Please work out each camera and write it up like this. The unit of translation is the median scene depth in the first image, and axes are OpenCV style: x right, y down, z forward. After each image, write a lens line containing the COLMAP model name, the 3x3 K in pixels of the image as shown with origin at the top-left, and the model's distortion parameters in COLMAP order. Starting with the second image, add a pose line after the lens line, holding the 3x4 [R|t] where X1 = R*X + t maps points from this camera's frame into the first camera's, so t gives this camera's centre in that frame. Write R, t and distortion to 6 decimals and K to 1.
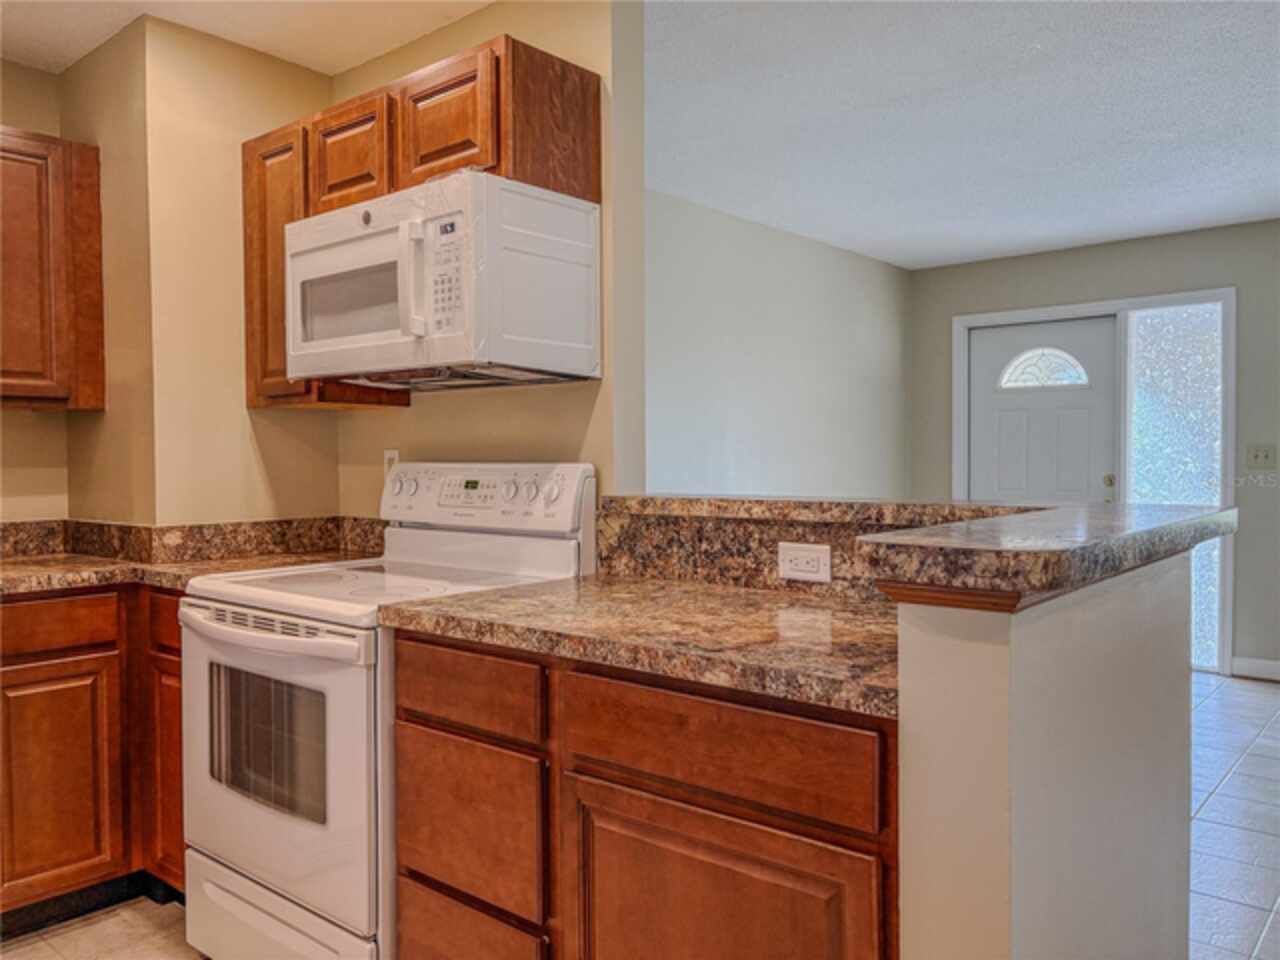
lens RADIAL K [[966.0, 0, 640.0], [0, 966.0, 480.0], [0, 0, 1]] dist [0.043614, -0.001758]
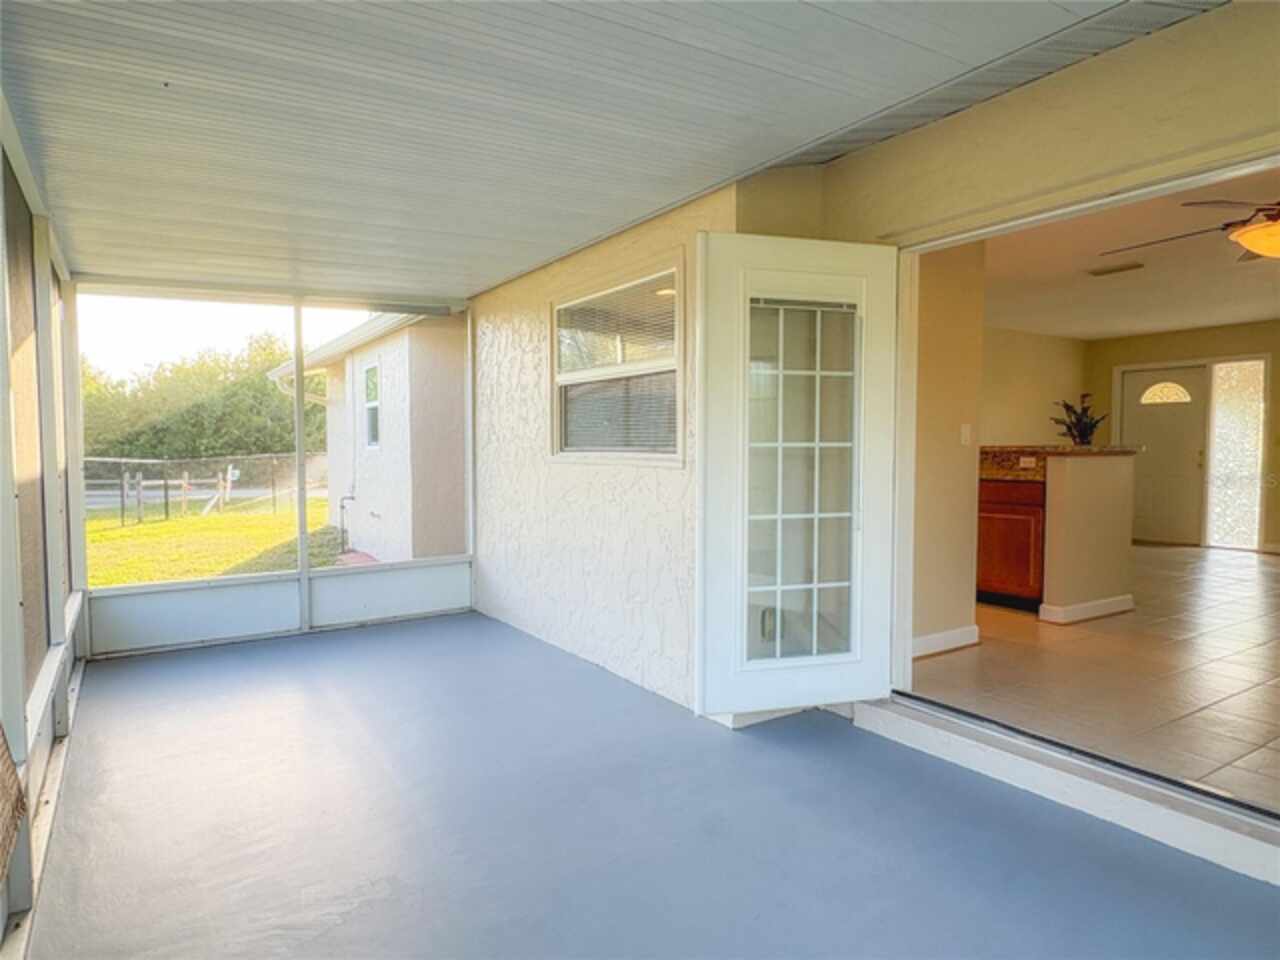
lens RADIAL K [[791.3, 0, 640.0], [0, 791.3, 480.0], [0, 0, 1]] dist [0.002418, 0.002059]
pose [[0.960097, 0.018719, -0.279040, -0.407746], [-0.013751, 0.999710, 0.019749, 0.114003], [0.279329, -0.015124, 0.960076, -2.324267]]
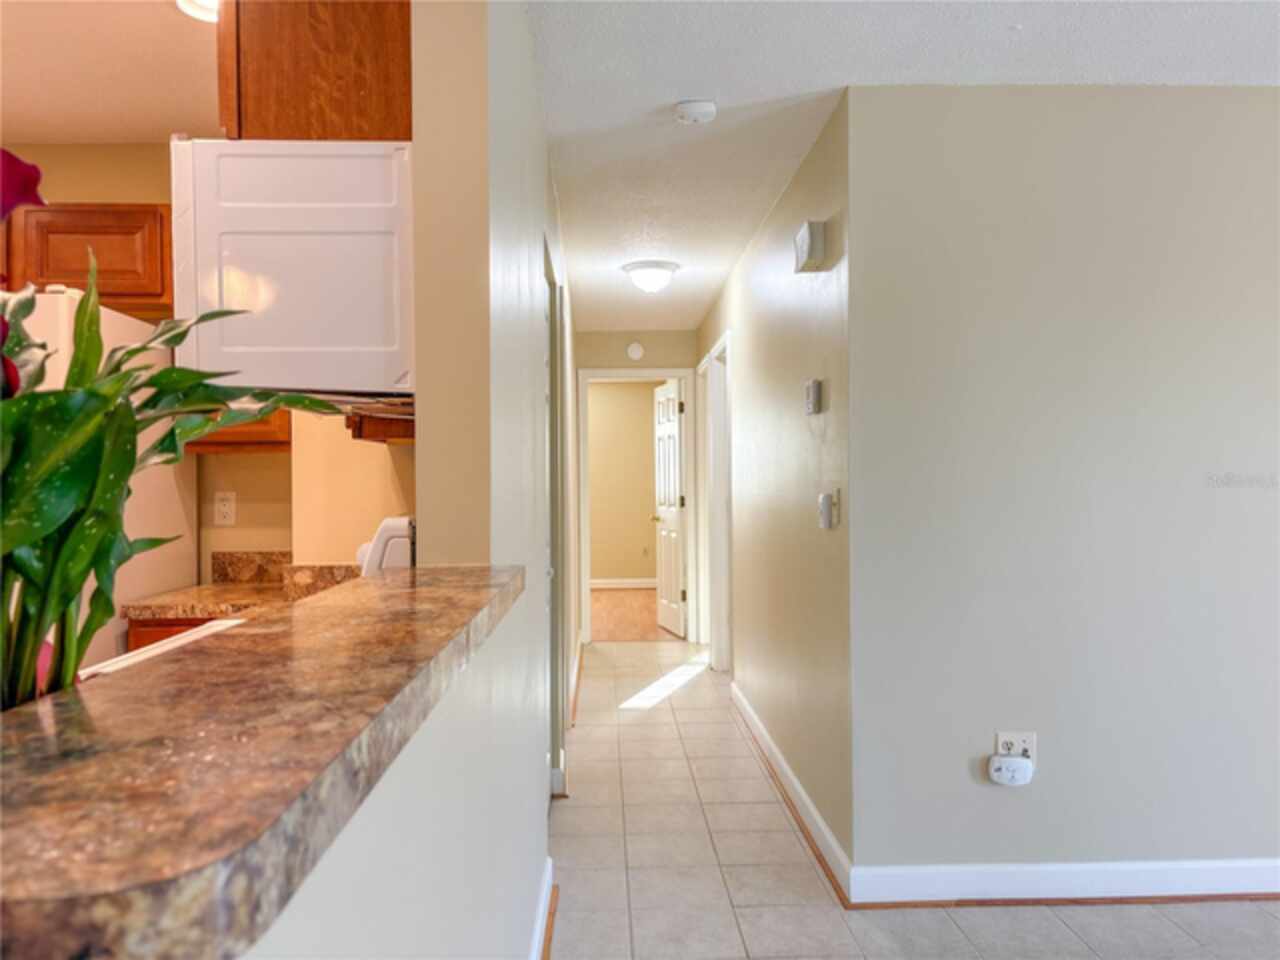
lens RADIAL K [[966.0, 0, 640.0], [0, 966.0, 480.0], [0, 0, 1]] dist [0.043614, -0.001758]
pose [[0.683716, -0.001365, -0.729747, 0.554283], [-0.016720, 0.999706, -0.017536, -0.033039], [0.729557, 0.024191, 0.683492, 0.628235]]
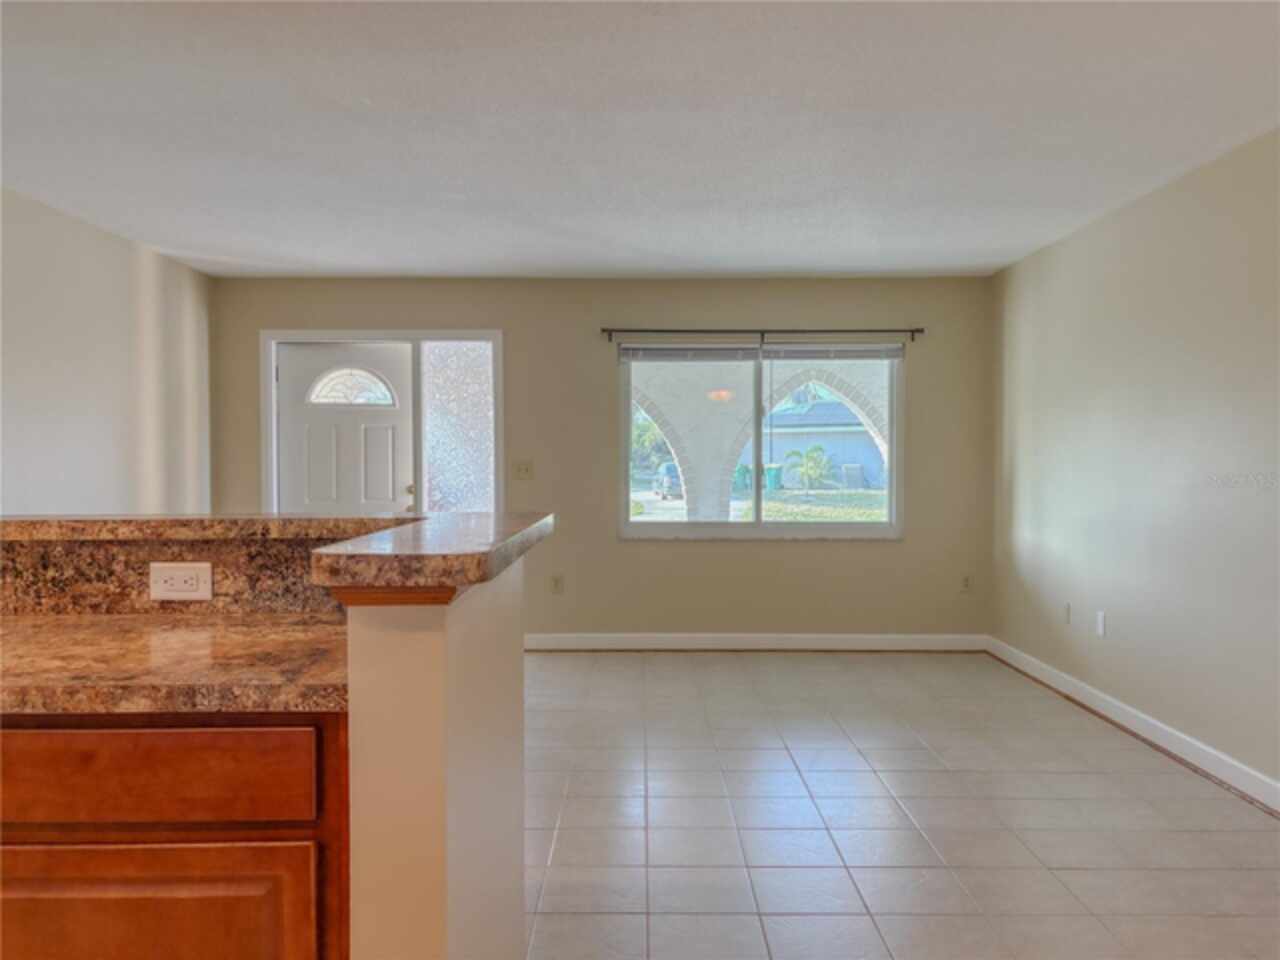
lens RADIAL K [[966.0, 0, 640.0], [0, 966.0, 480.0], [0, 0, 1]] dist [0.043614, -0.001758]
pose [[0.758870, -0.007740, 0.651196, -0.123091], [0.014202, 0.999888, -0.004667, -0.006933], [-0.651087, 0.012790, 0.758895, -0.055758]]
